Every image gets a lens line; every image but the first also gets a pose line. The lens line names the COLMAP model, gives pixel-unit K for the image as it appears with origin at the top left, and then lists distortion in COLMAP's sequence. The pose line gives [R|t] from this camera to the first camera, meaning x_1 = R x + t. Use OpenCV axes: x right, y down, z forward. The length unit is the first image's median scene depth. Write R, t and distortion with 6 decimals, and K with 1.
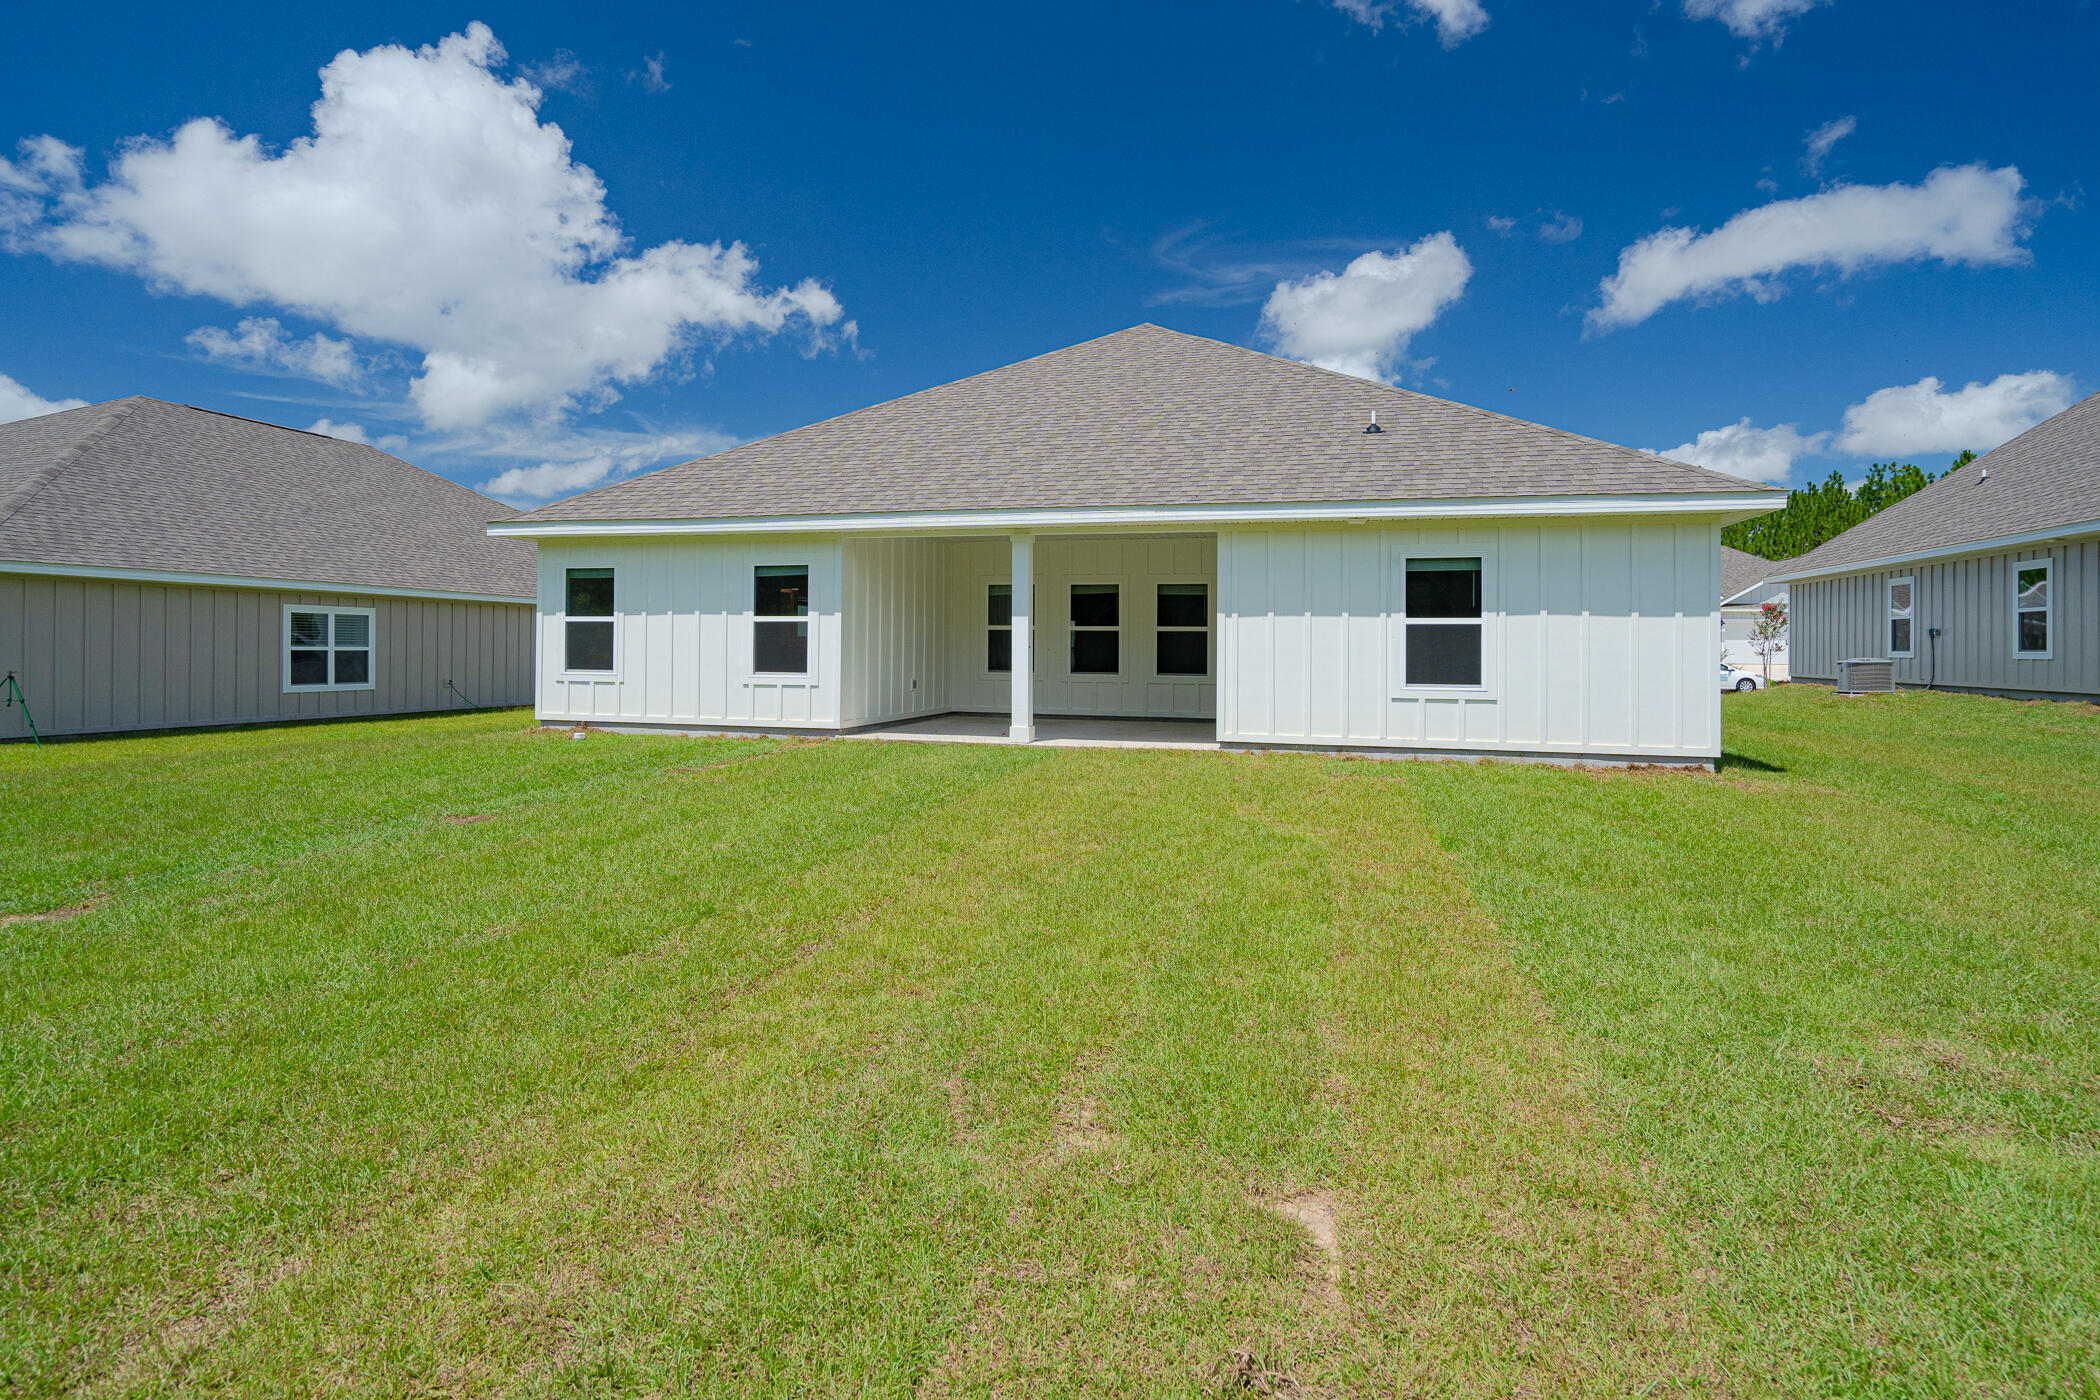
lens RADIAL K [[1072.7, 0, 1047.8], [0, 1072.7, 635.4], [0, 0, 1]] dist [-0.000575, -0.000088]
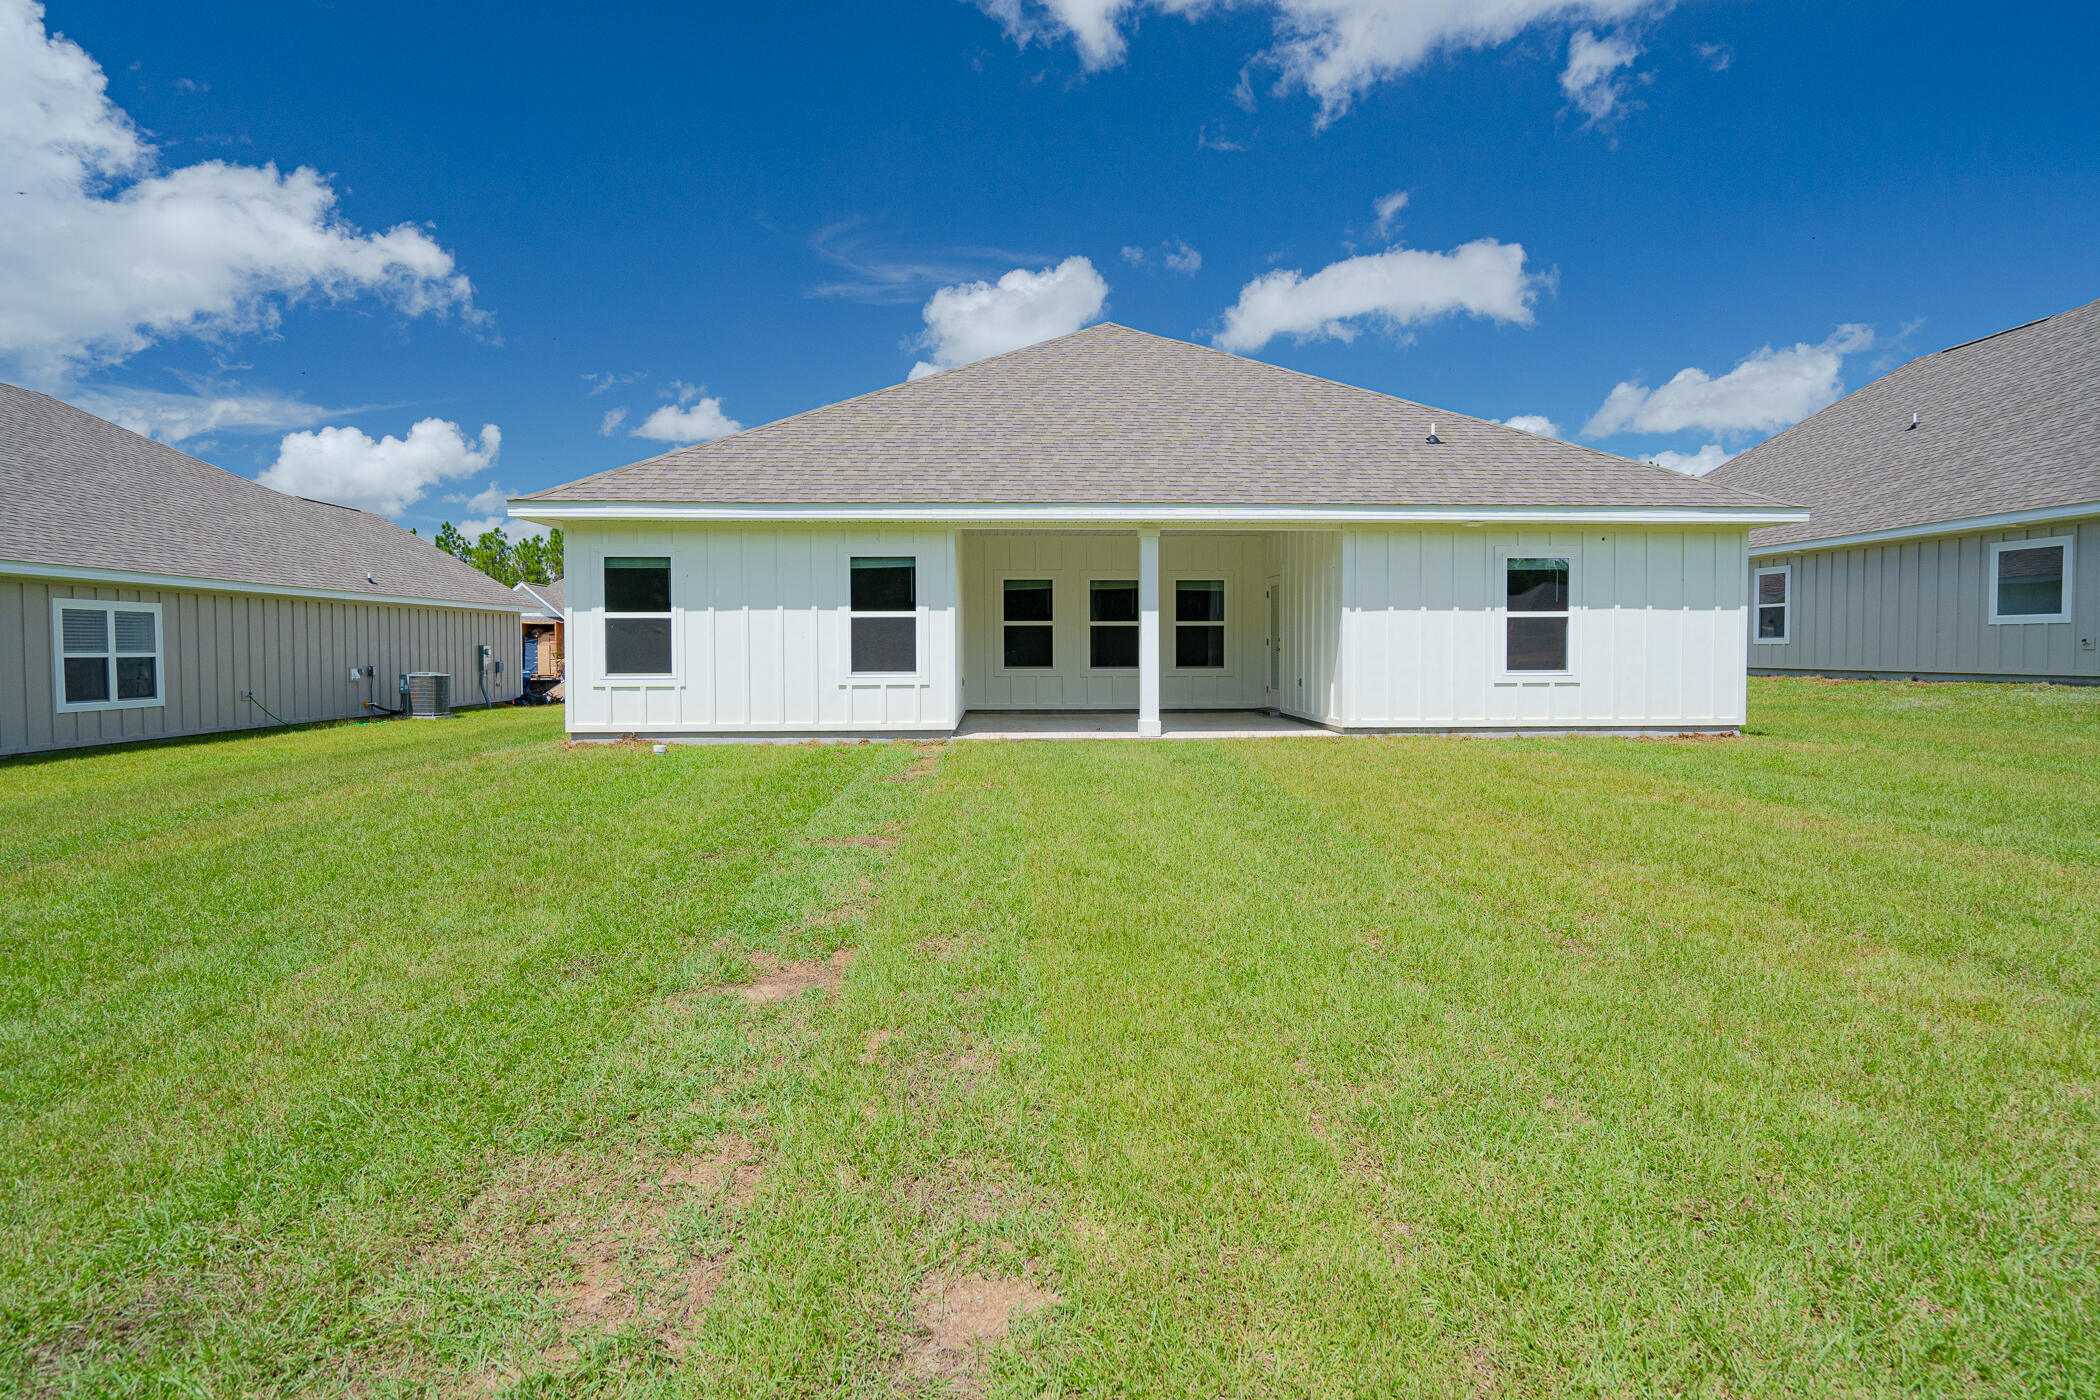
lens RADIAL K [[1055.5, 0, 1053.1], [0, 1055.5, 663.5], [0, 0, 1]] dist [0.000167, 0.000283]
pose [[0.949788, -0.017477, 0.312406, -0.378369], [0.008019, 0.999470, 0.031535, -0.000454], [-0.312791, -0.027447, 0.949425, 0.081110]]
